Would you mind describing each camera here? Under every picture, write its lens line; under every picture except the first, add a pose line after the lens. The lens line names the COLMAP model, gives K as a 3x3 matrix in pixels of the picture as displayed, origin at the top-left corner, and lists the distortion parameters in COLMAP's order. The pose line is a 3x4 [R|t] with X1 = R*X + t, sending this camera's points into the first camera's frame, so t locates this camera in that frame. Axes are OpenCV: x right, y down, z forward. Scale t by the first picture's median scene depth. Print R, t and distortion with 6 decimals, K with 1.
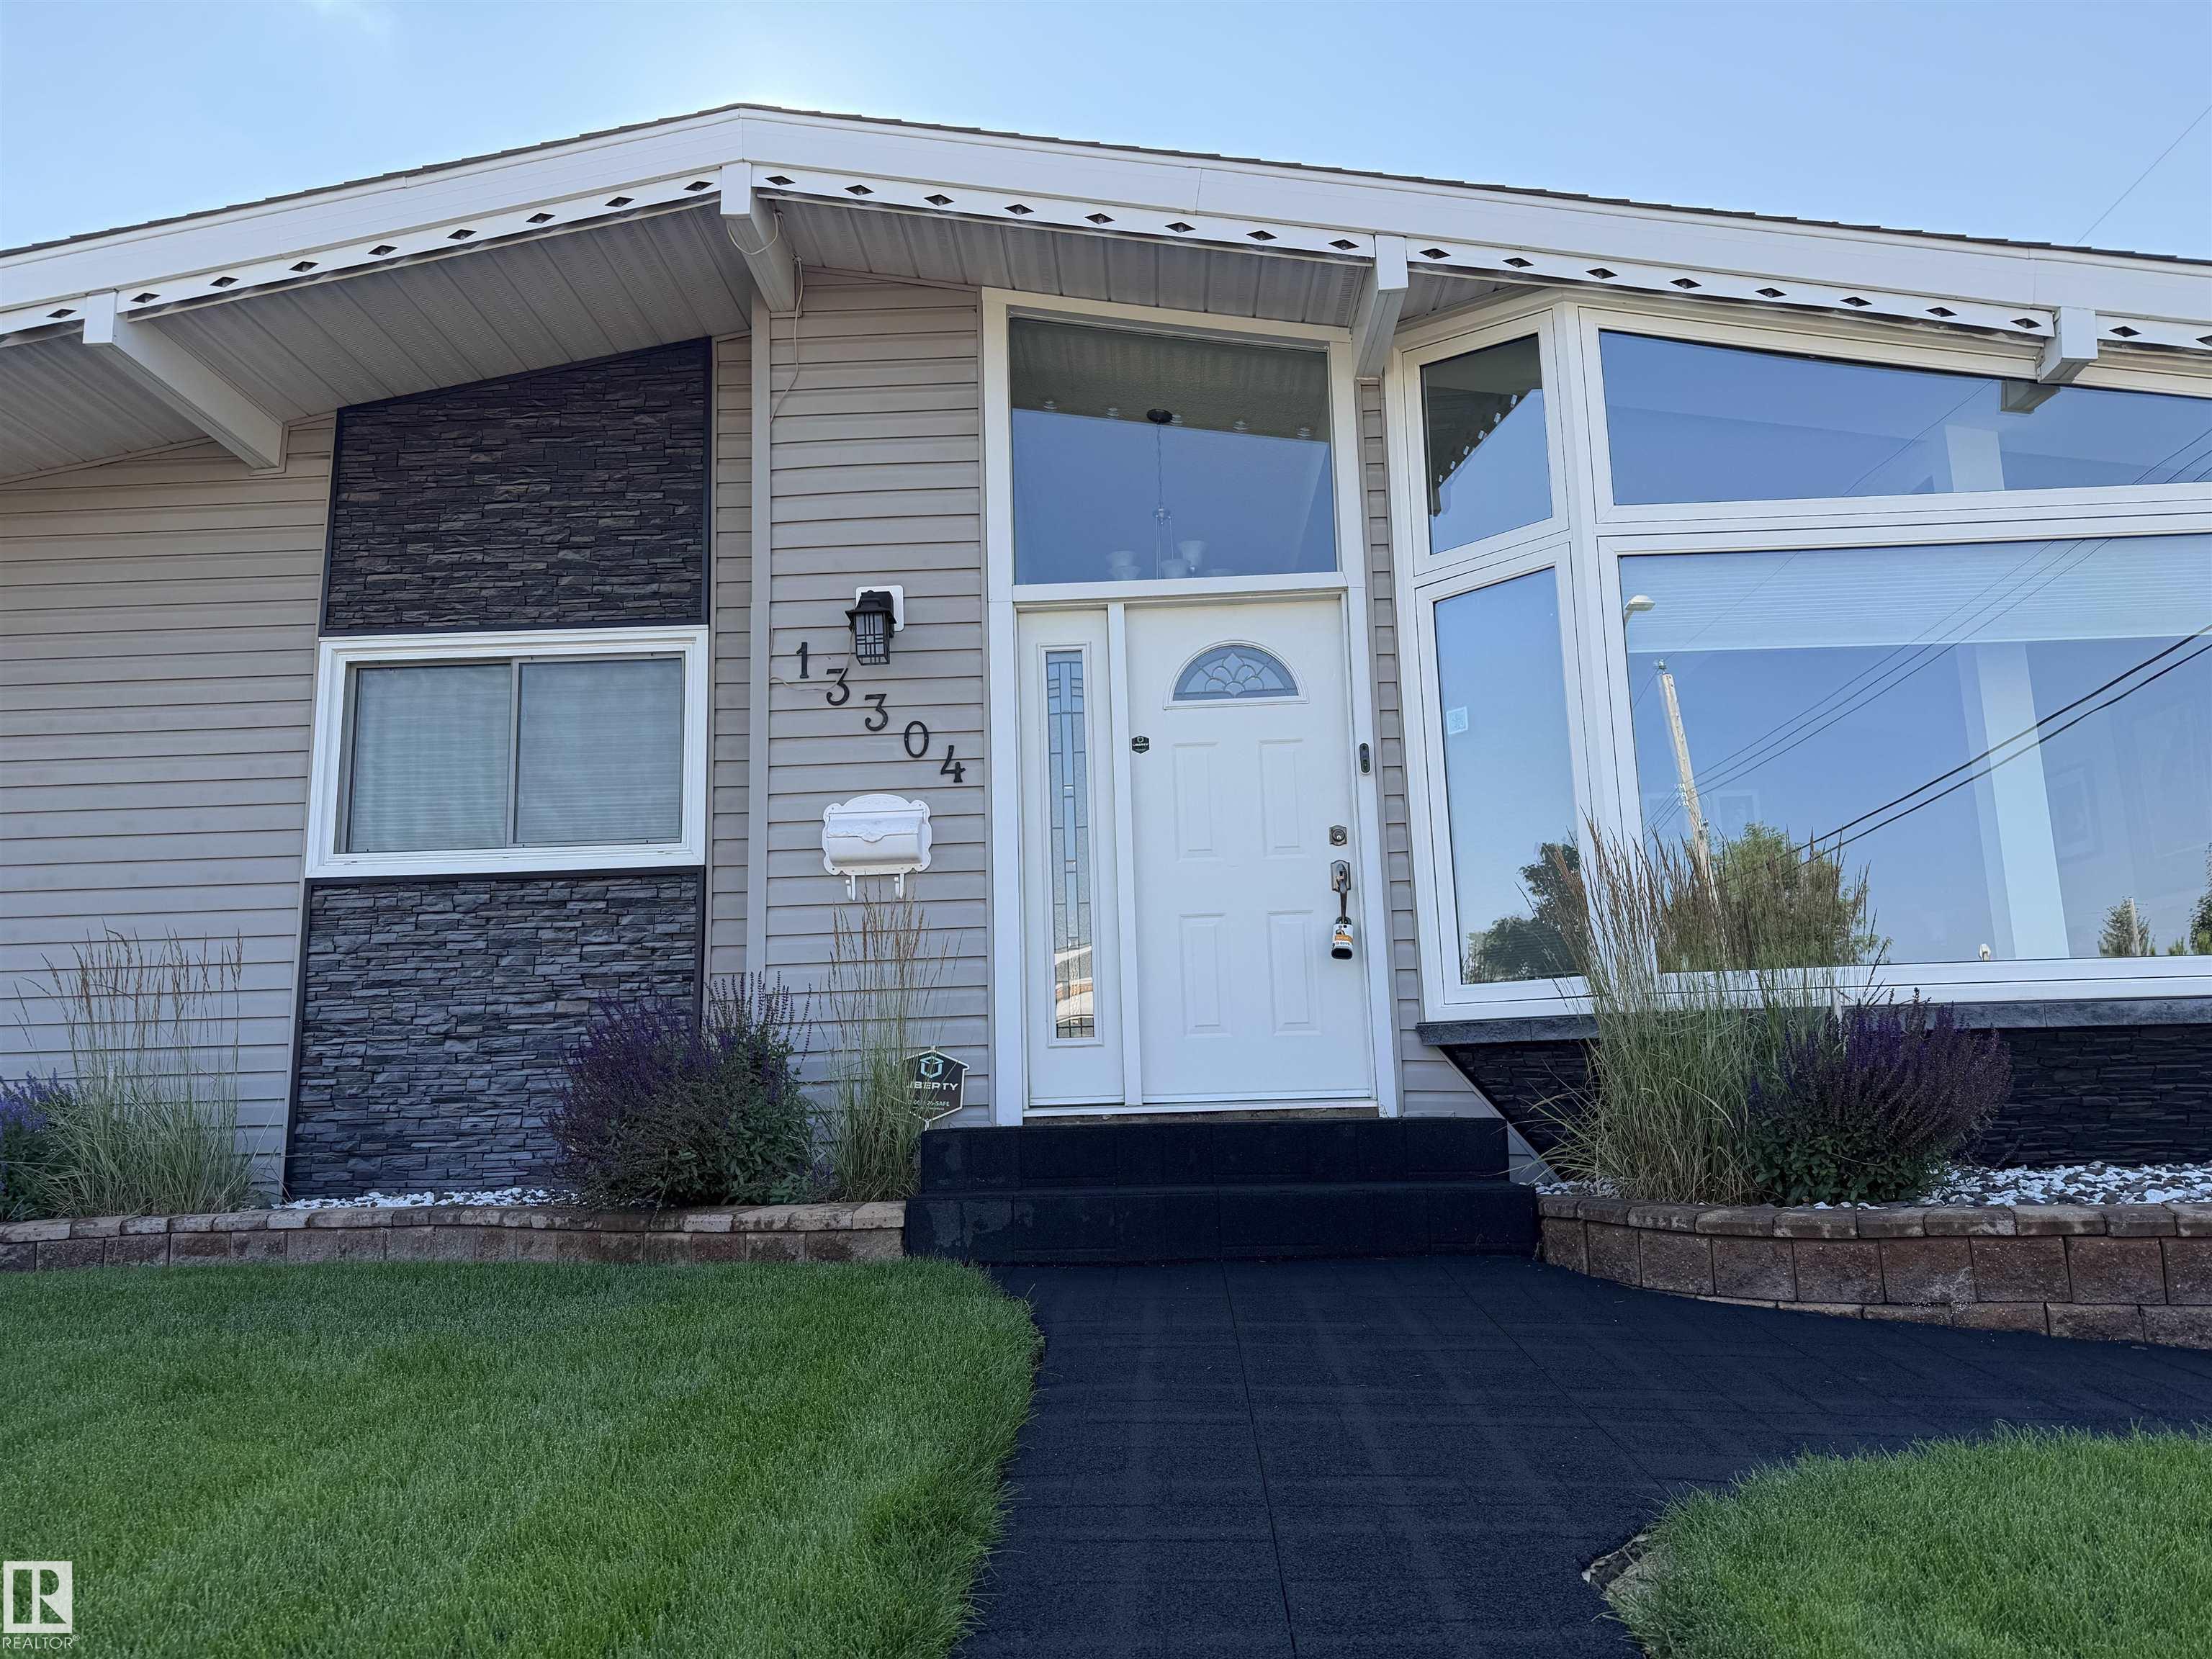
lens RADIAL K [[1579.3, 0, 1102.0], [0, 1579.3, 831.4], [0, 0, 1]] dist [0.037975, -0.015410]
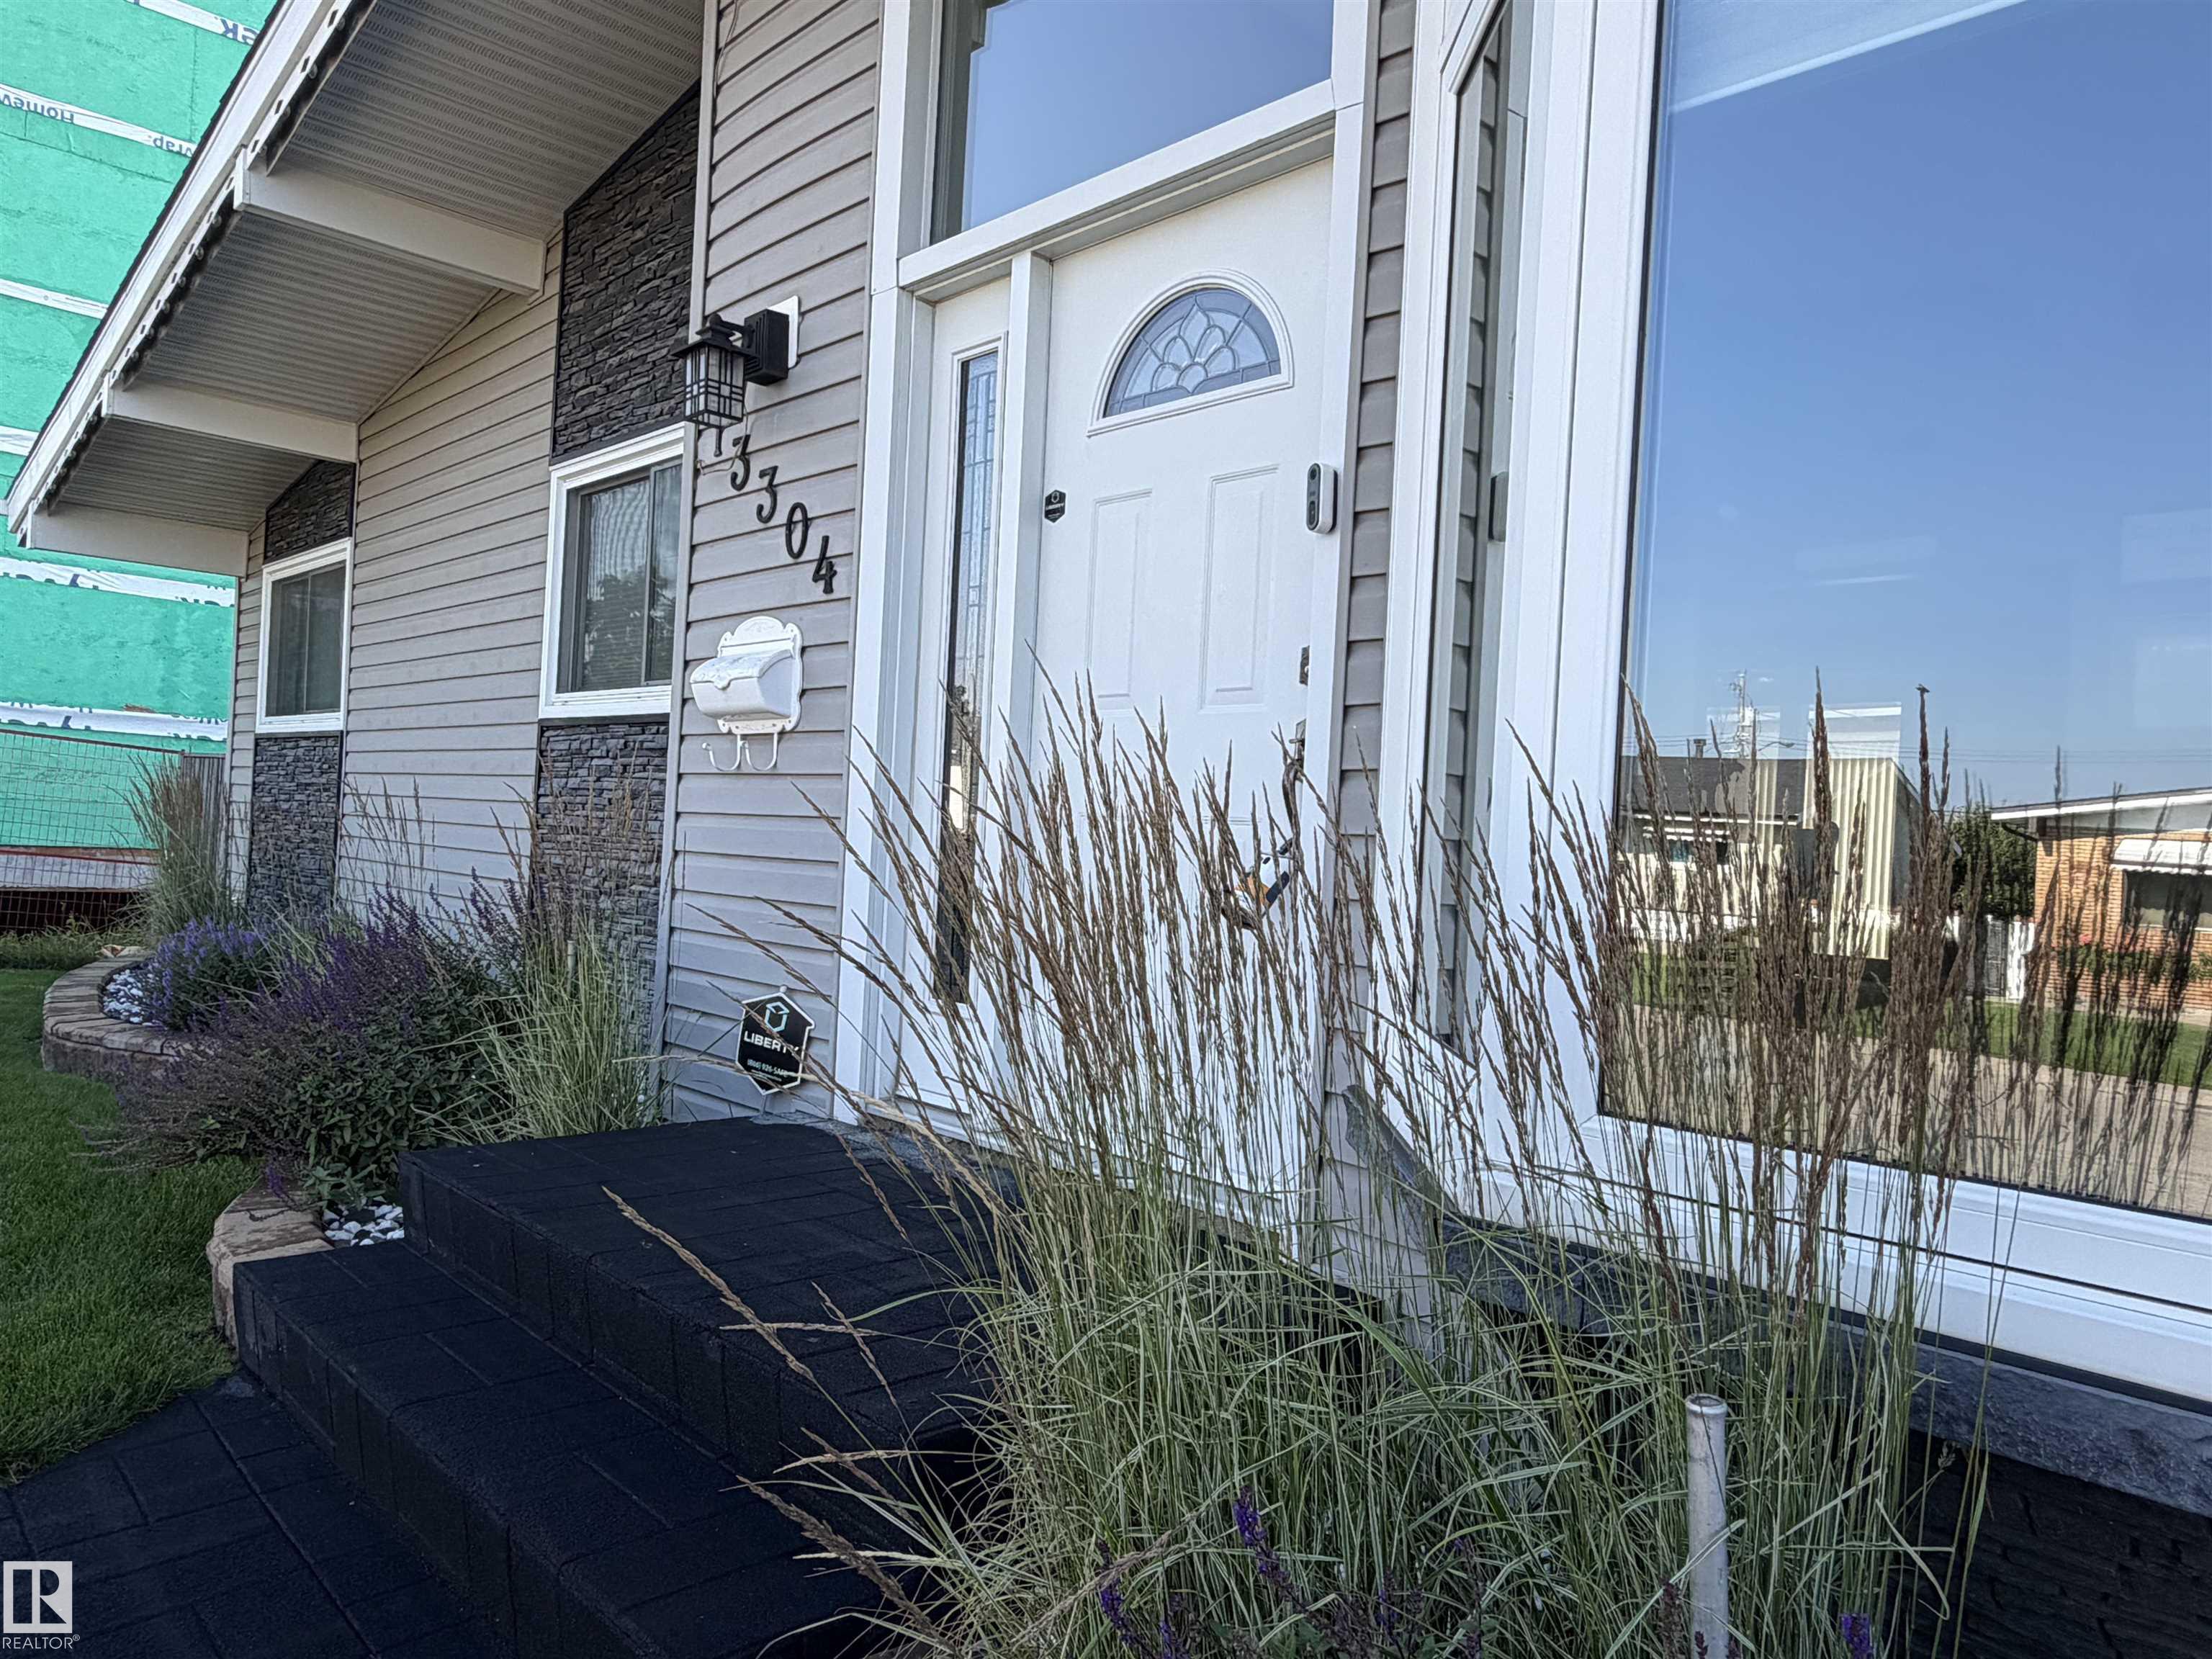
lens RADIAL K [[1475.2, 0, 1101.8], [0, 1475.2, 844.7], [0, 0, 1]] dist [-0.043825, -0.000889]
pose [[0.710318, 0.071036, -0.700287, 0.411779], [0.051275, 0.987029, 0.152133, -0.014894], [0.702011, -0.143970, 0.697462, 0.627616]]
